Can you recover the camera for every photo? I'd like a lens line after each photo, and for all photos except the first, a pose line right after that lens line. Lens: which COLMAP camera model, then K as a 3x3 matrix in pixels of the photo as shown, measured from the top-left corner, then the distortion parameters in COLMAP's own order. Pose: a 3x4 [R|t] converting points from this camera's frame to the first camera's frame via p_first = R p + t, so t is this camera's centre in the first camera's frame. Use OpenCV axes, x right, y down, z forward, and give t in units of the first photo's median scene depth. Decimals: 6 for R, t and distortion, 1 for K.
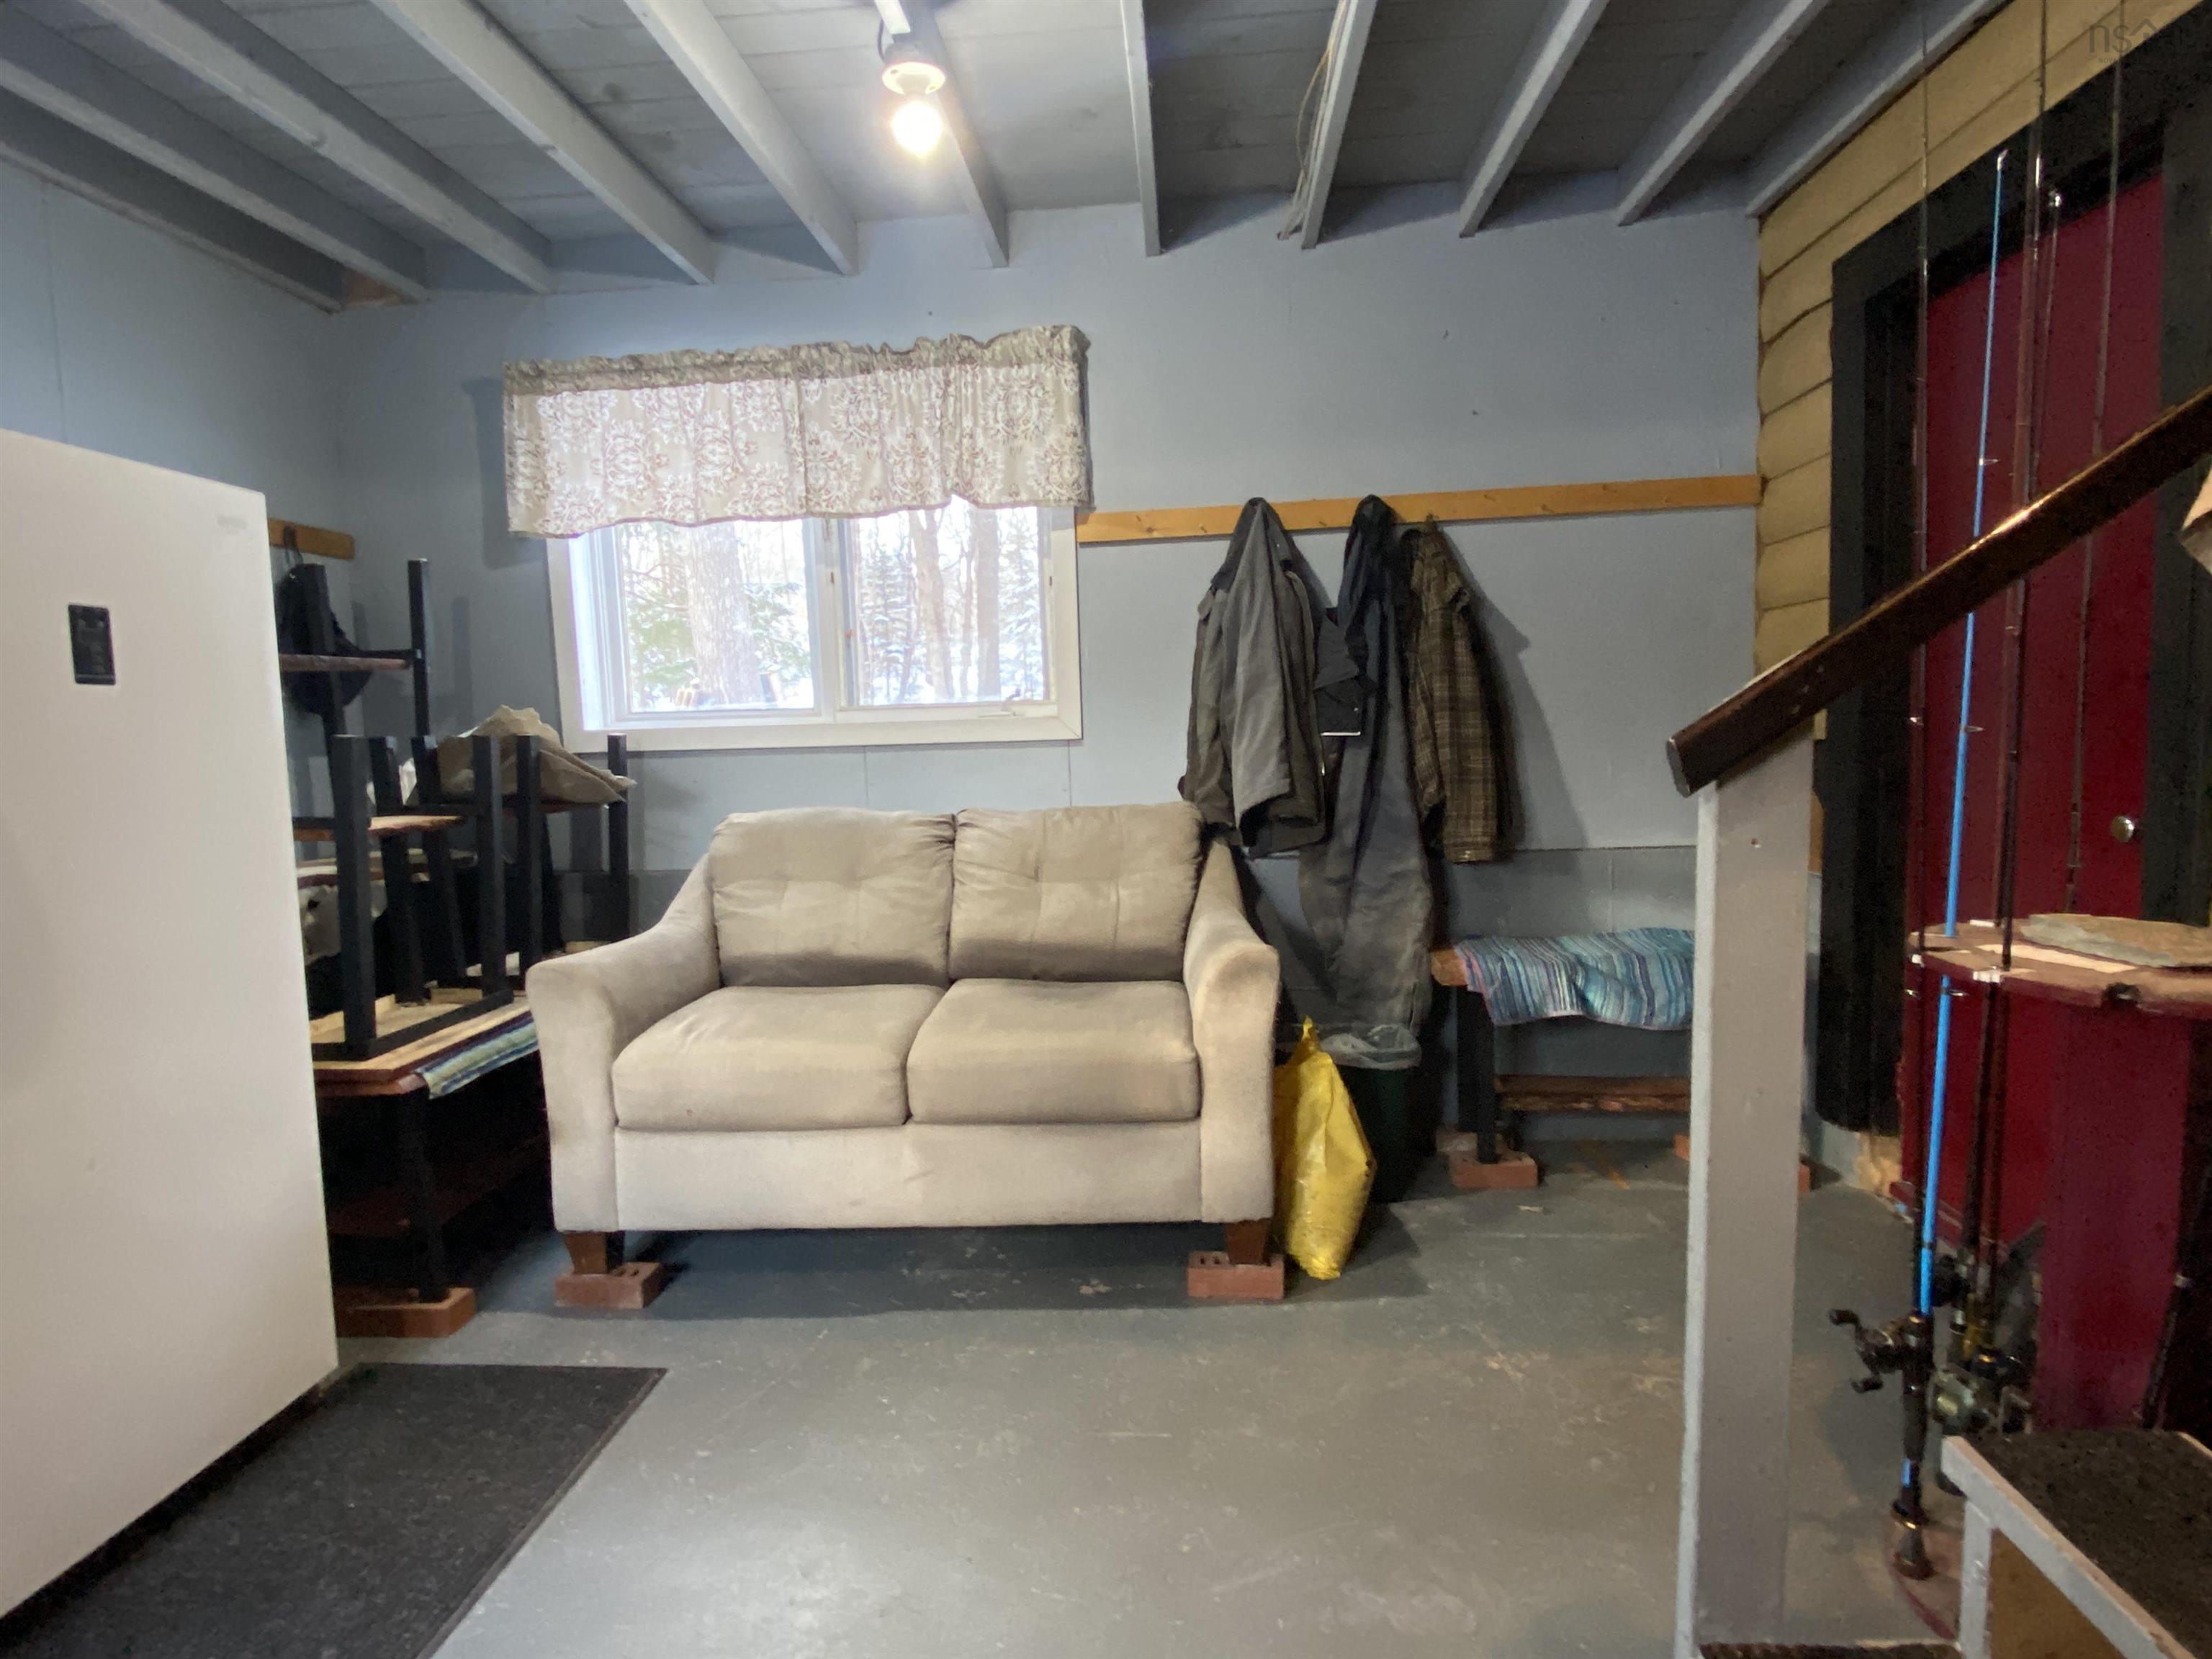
lens RADIAL K [[1186.1, 0, 1100.4], [0, 1186.1, 843.0], [0, 0, 1]] dist [0.029378, -0.030489]
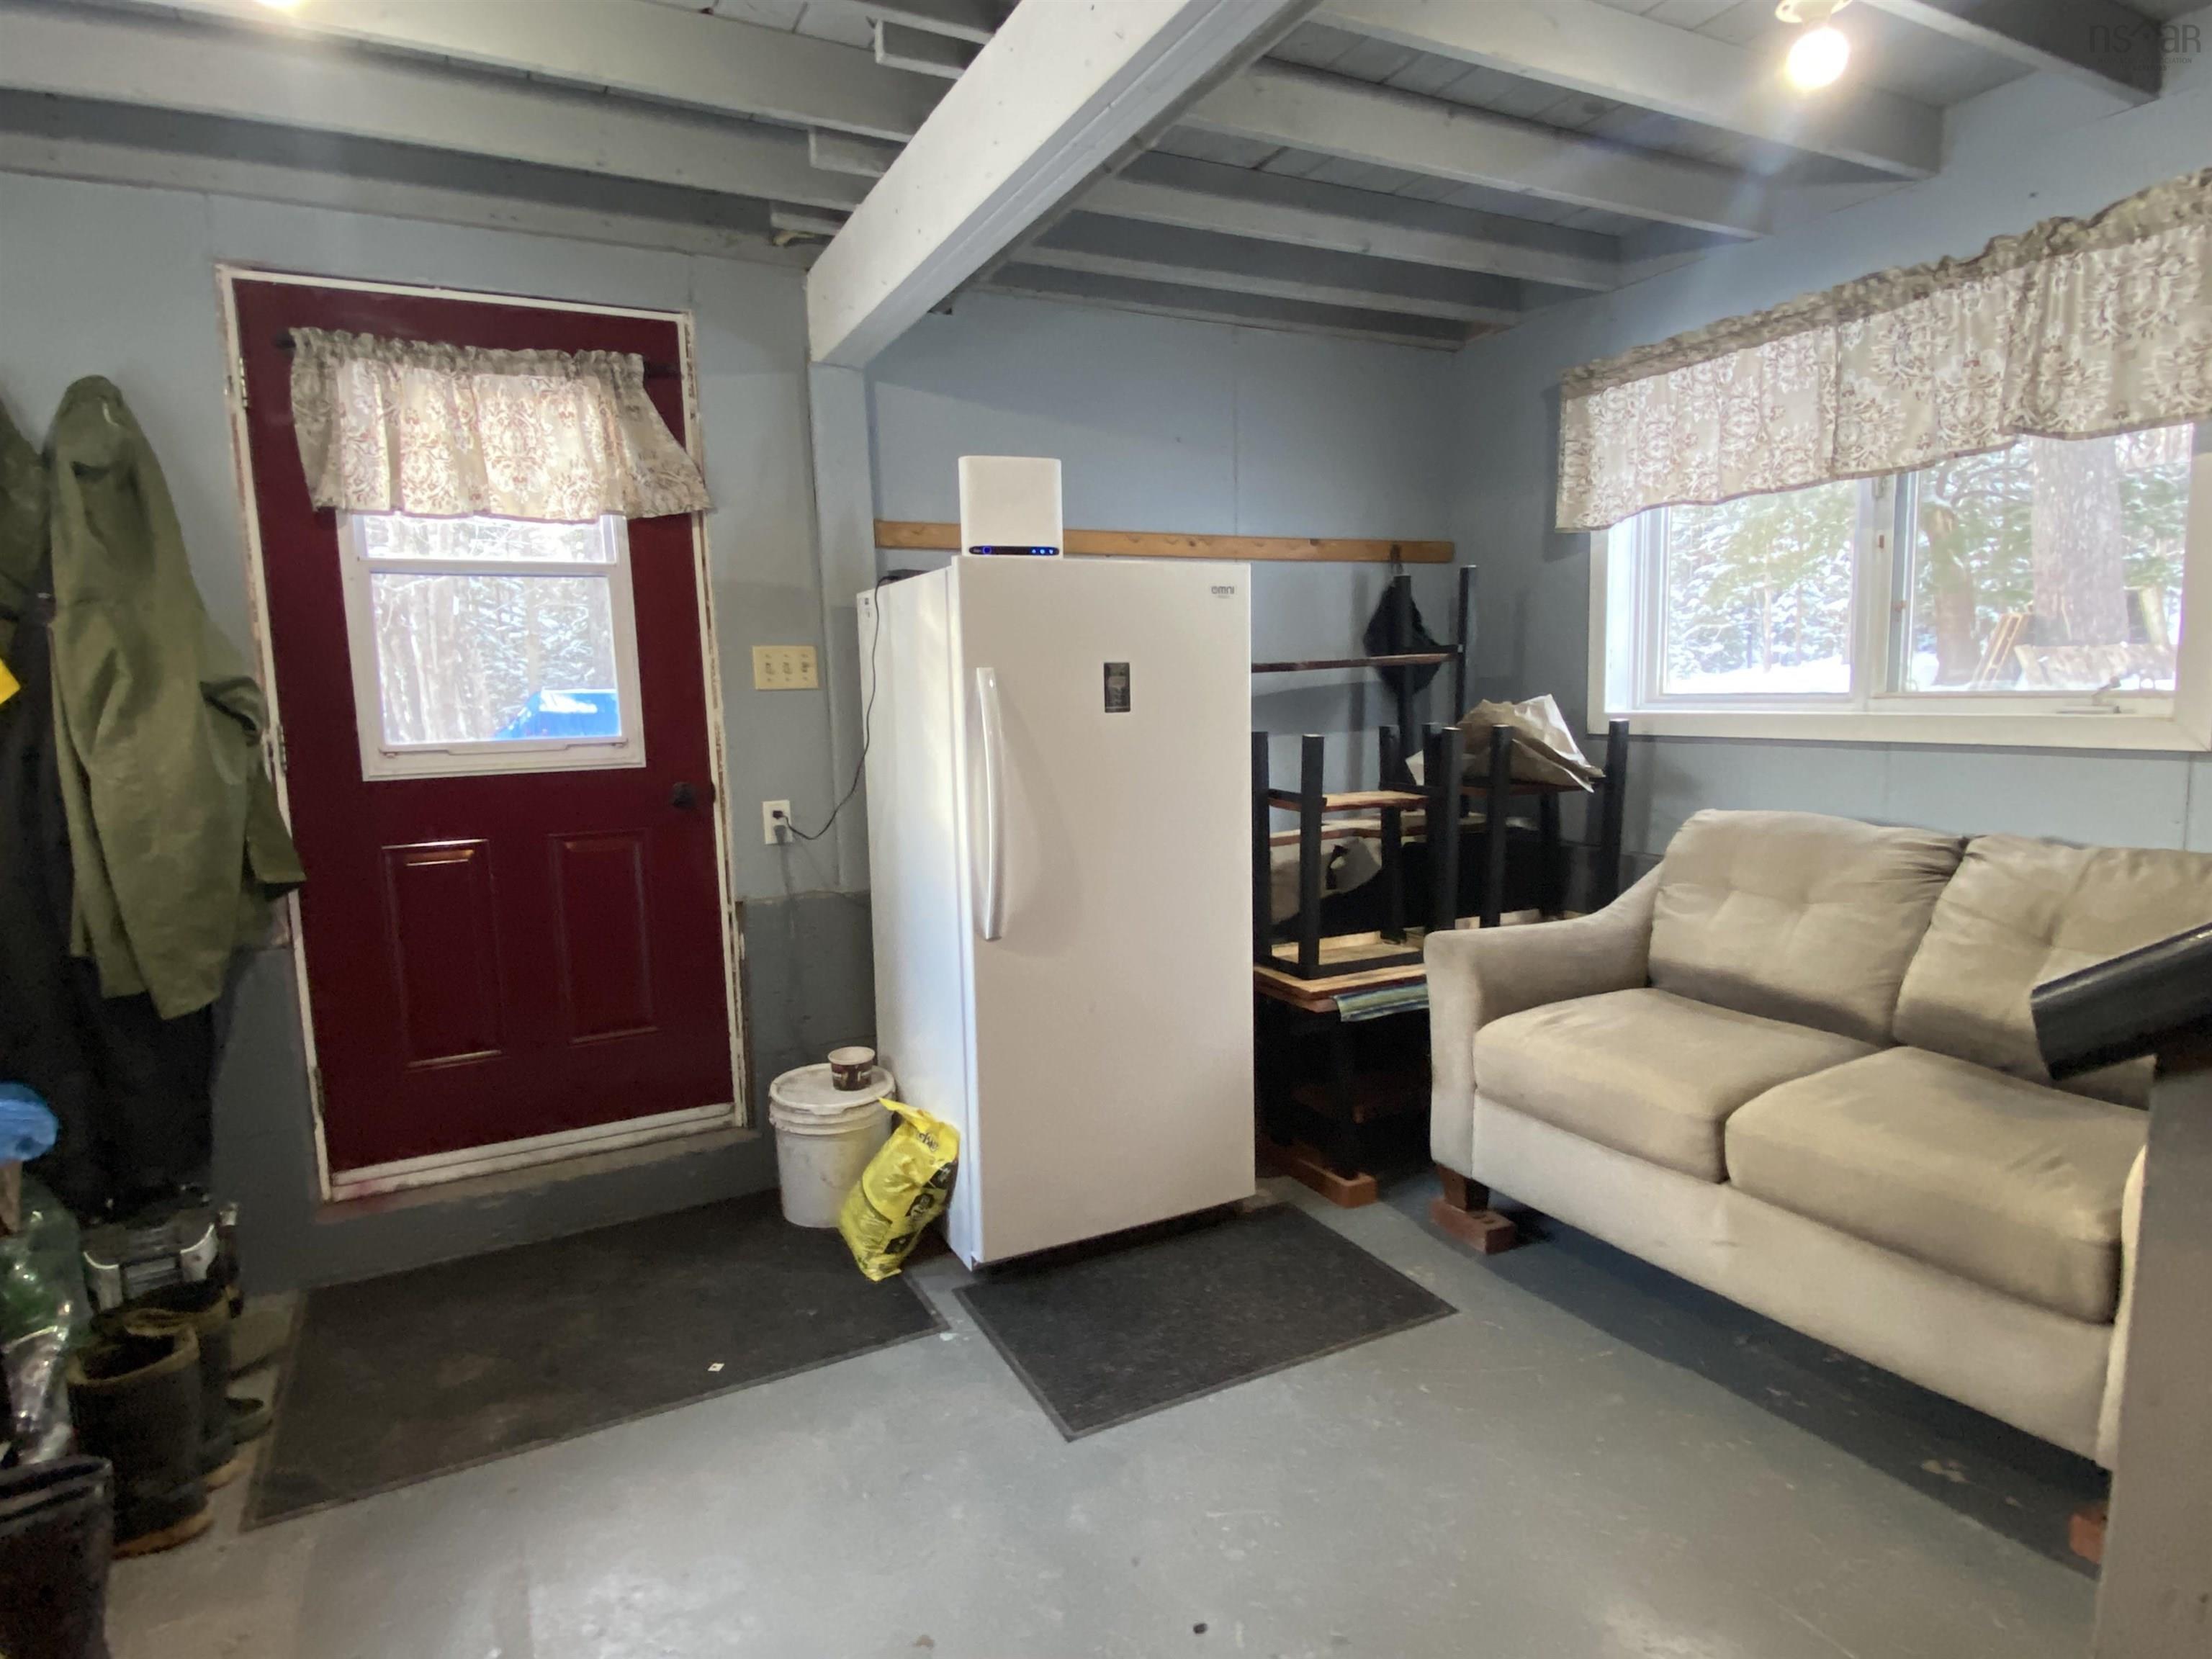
lens RADIAL K [[1186.1, 0, 1097.3], [0, 1186.1, 832.9], [0, 0, 1]] dist [0.029378, -0.030489]
pose [[0.518666, 0.121041, -0.846366, 0.256323], [-0.071543, 0.992600, 0.098112, -0.066578], [0.851978, 0.009664, 0.523488, 0.083802]]
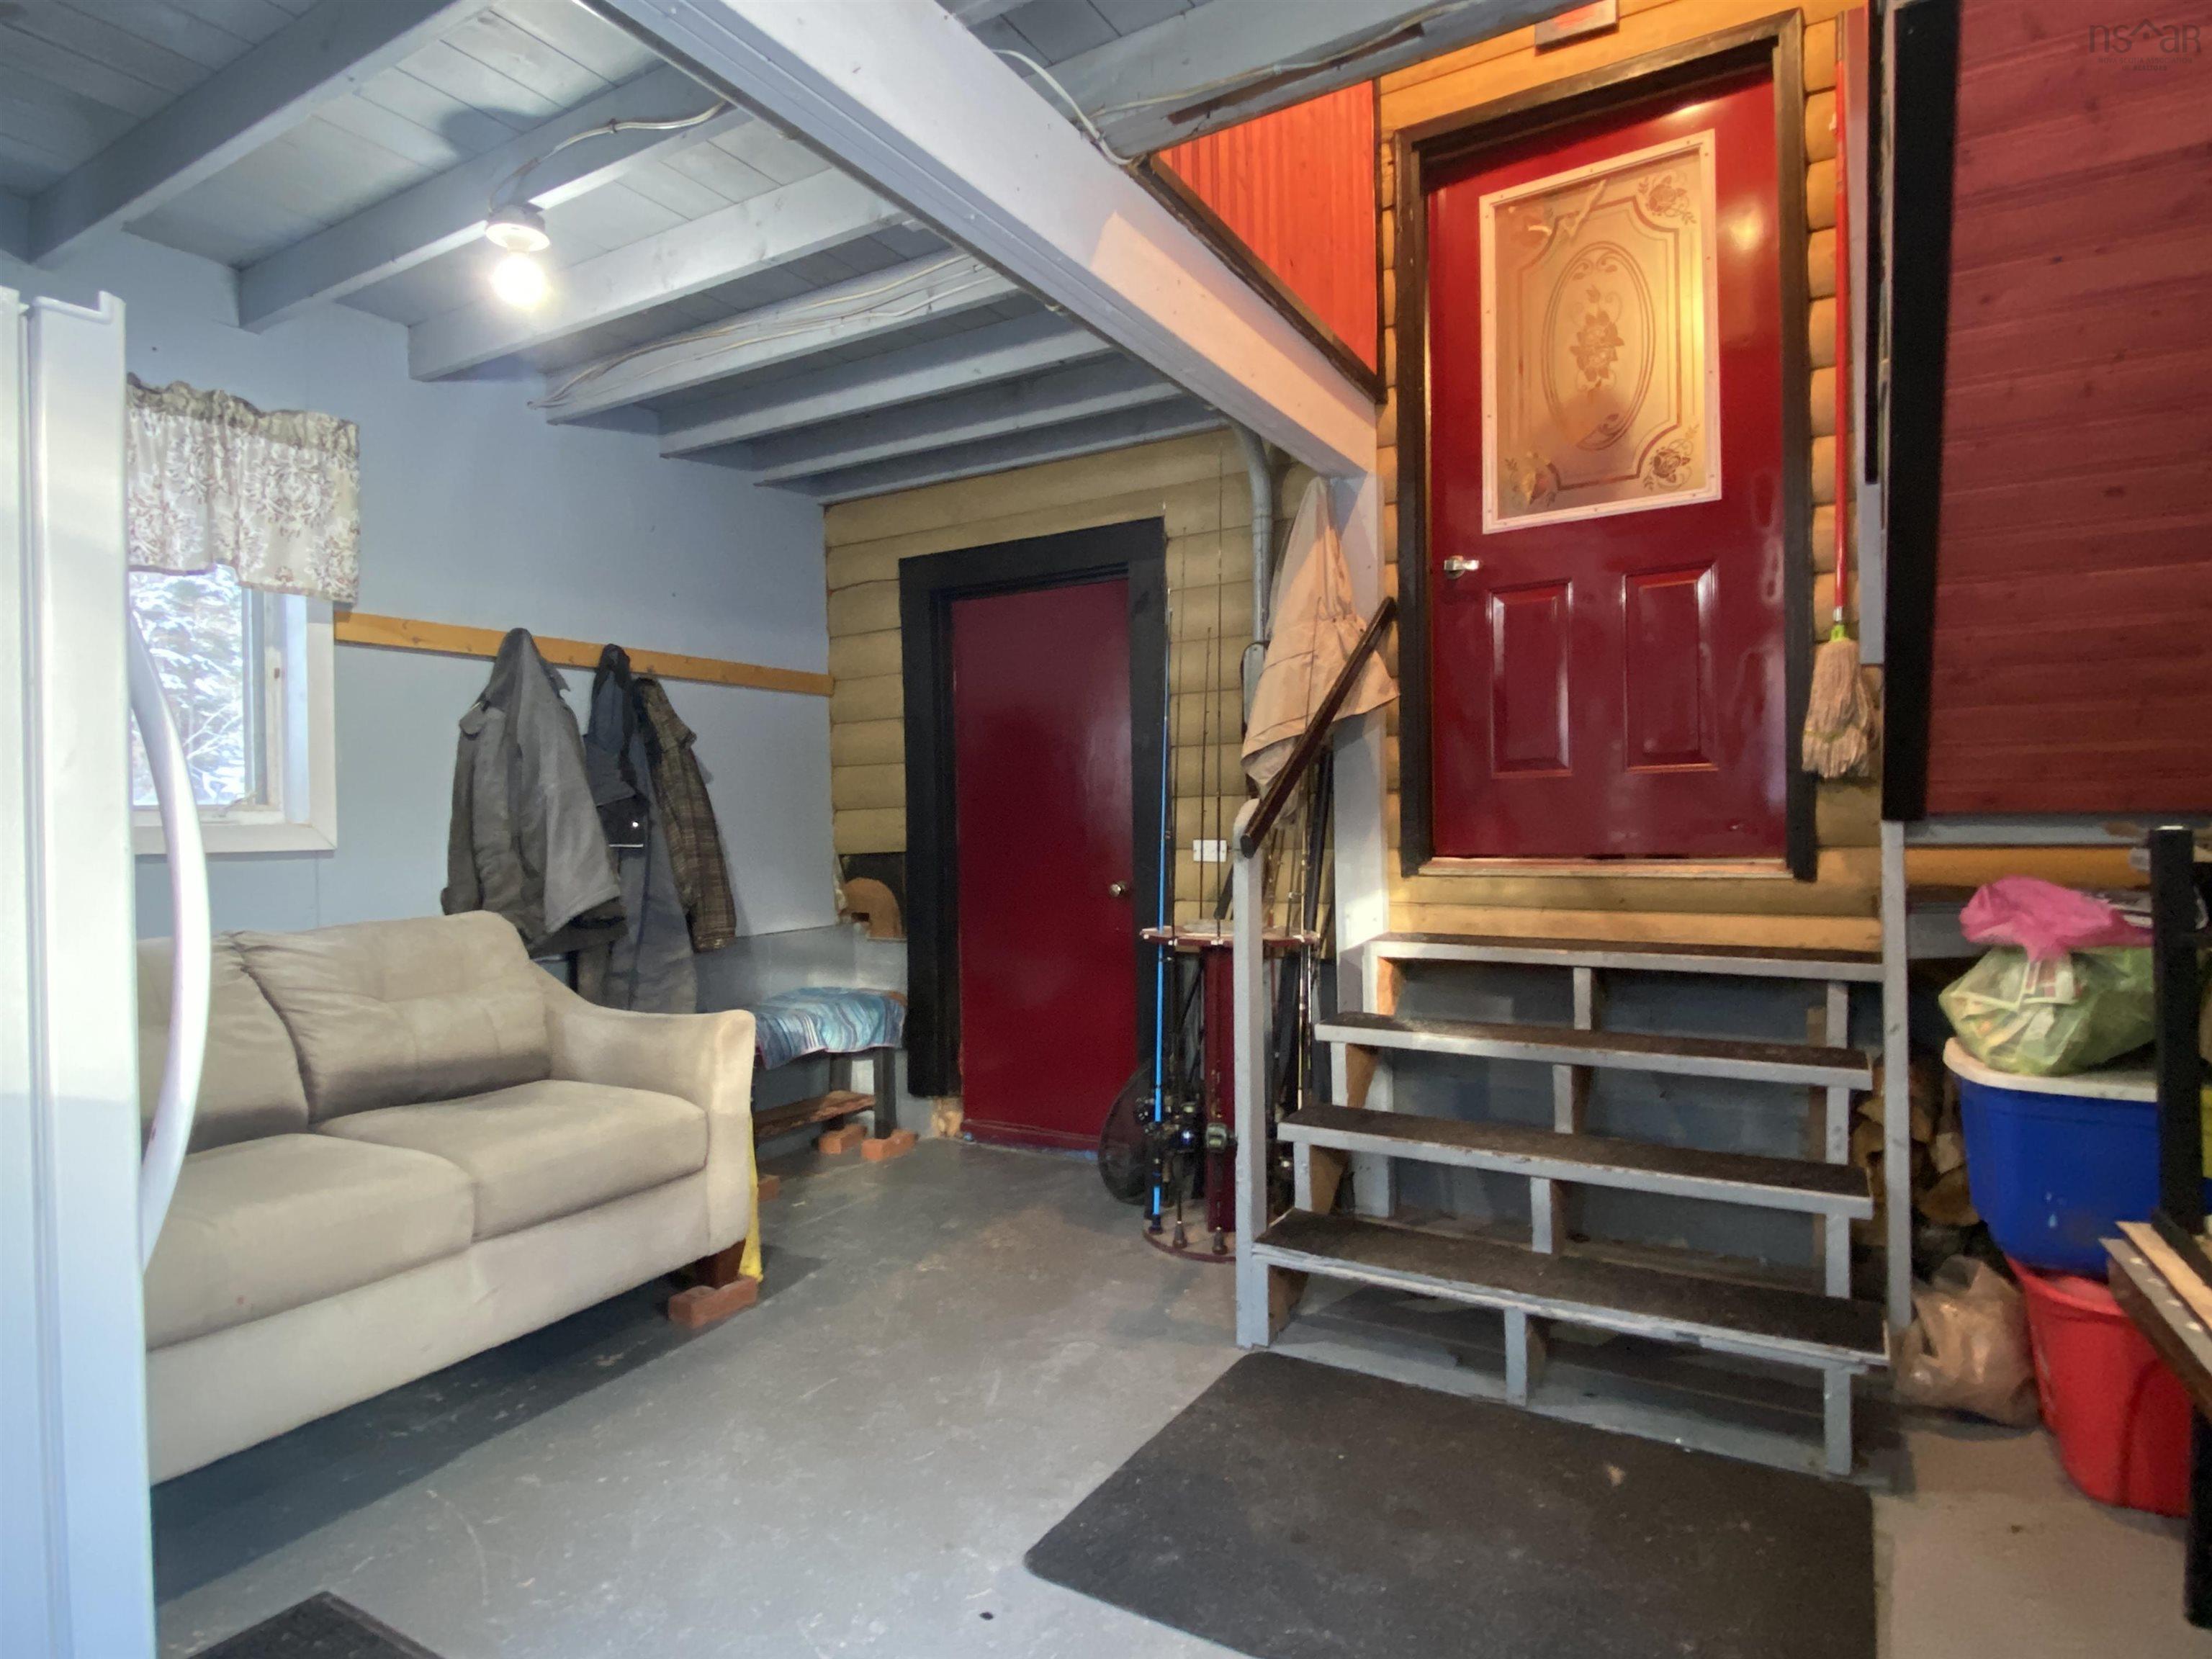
lens RADIAL K [[1186.1, 0, 1116.8], [0, 1186.1, 825.5], [0, 0, 1]] dist [0.029378, -0.030489]
pose [[0.437854, 0.023508, 0.898739, -0.618163], [0.086693, 0.993896, -0.068233, 0.009146], [-0.894857, 0.107790, 0.433143, 0.063957]]
